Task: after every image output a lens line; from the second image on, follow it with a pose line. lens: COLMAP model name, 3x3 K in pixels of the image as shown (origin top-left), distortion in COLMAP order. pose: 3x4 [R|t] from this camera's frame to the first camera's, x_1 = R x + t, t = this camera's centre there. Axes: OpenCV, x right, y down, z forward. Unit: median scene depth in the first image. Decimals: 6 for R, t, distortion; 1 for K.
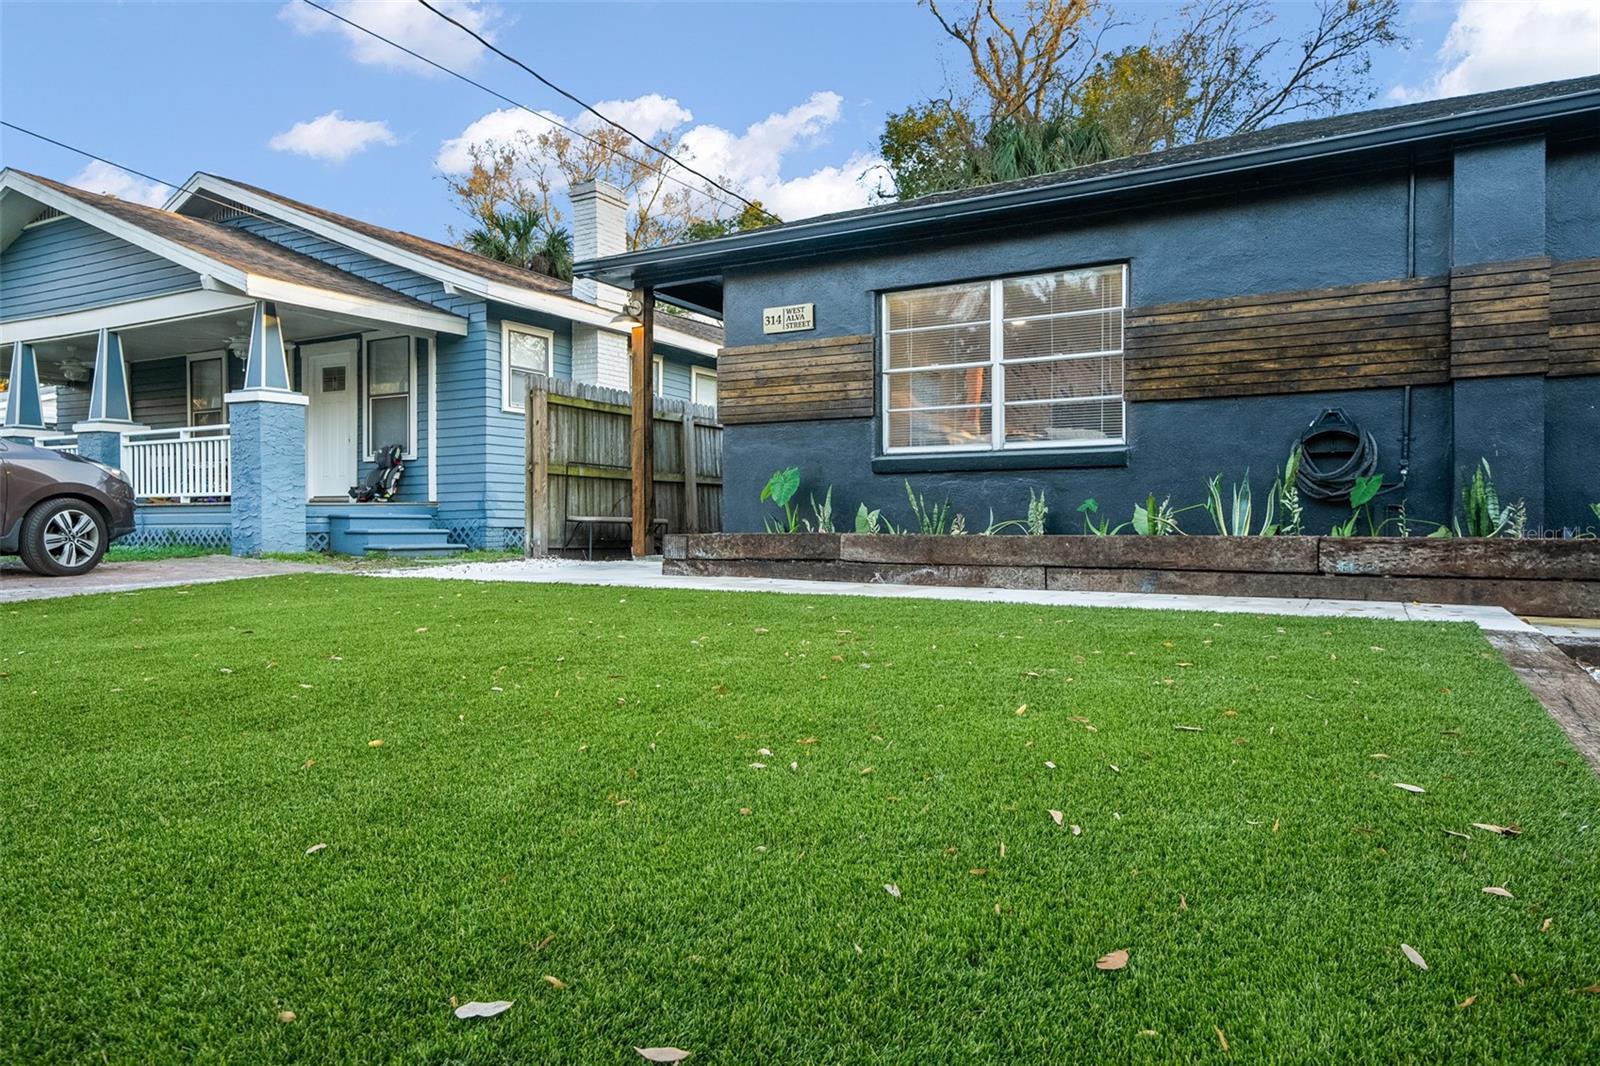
lens RADIAL K [[1053.0, 0, 792.6], [0, 1053.0, 531.7], [0, 0, 1]] dist [0.025966, 0.003842]
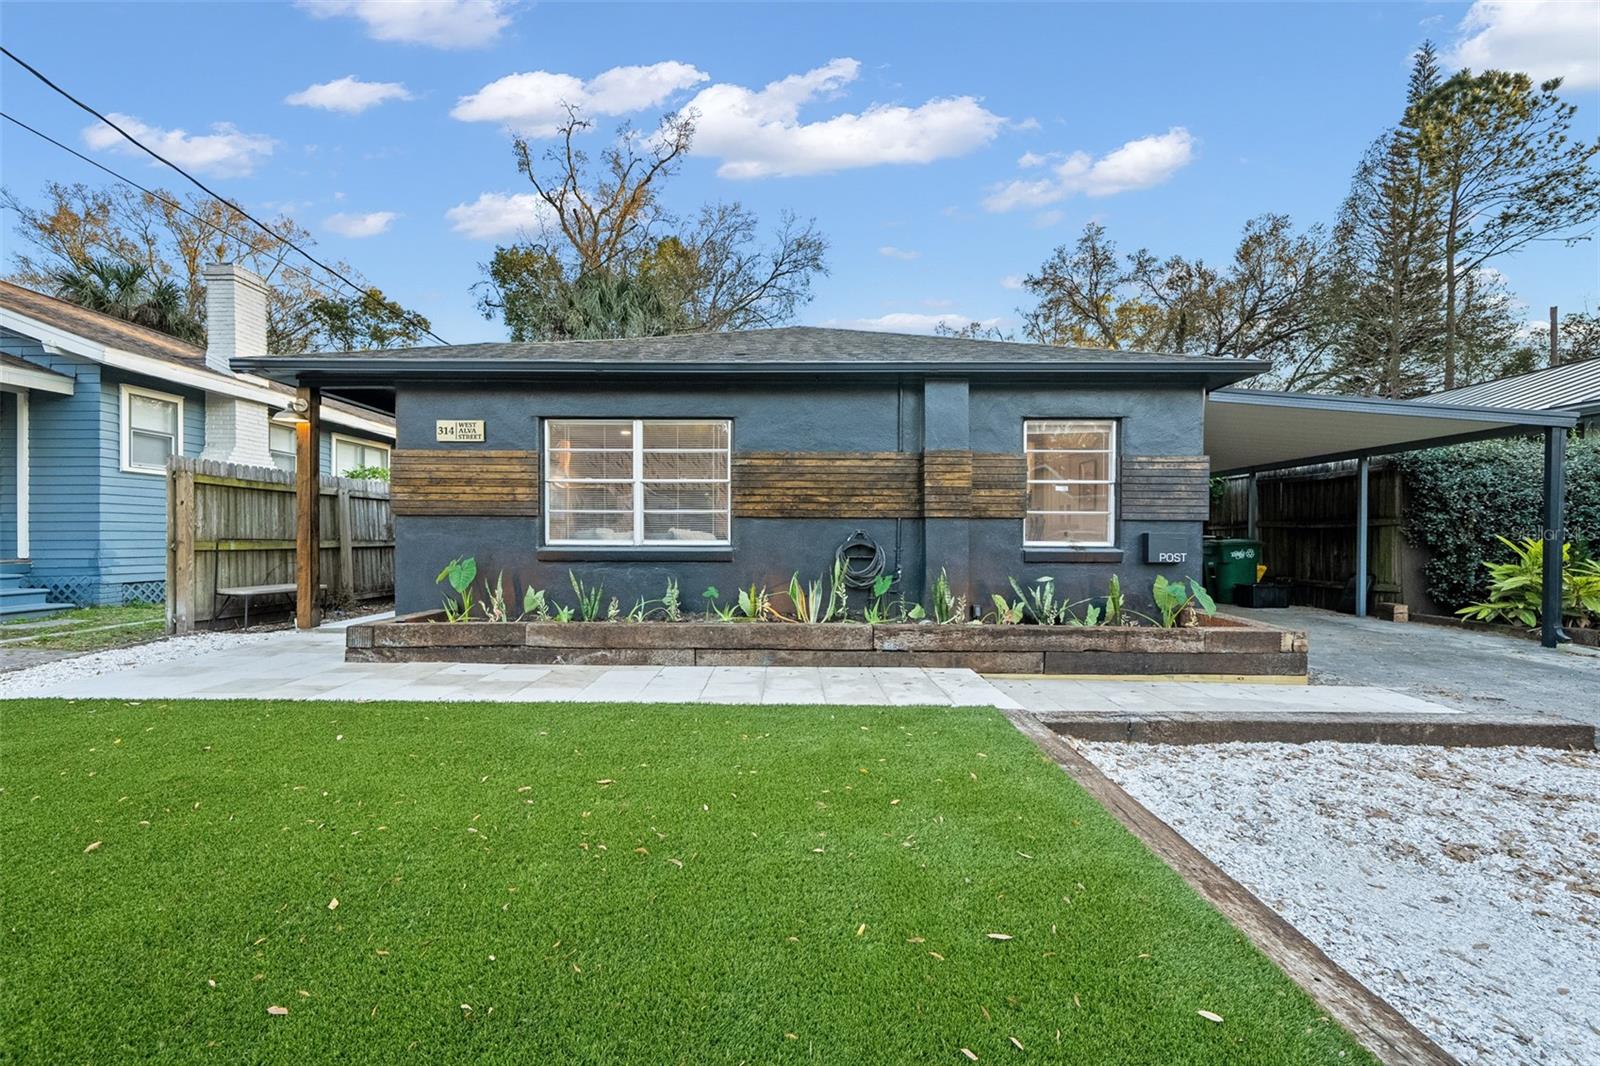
lens RADIAL K [[706.6, 0, 803.4], [0, 706.6, 545.2], [0, 0, 1]] dist [0.001819, 0.003679]
pose [[0.867205, 0.000291, 0.497951, -0.068226], [-0.002565, 0.999989, 0.003882, -0.076554], [-0.497945, -0.004644, 0.867196, 0.103348]]
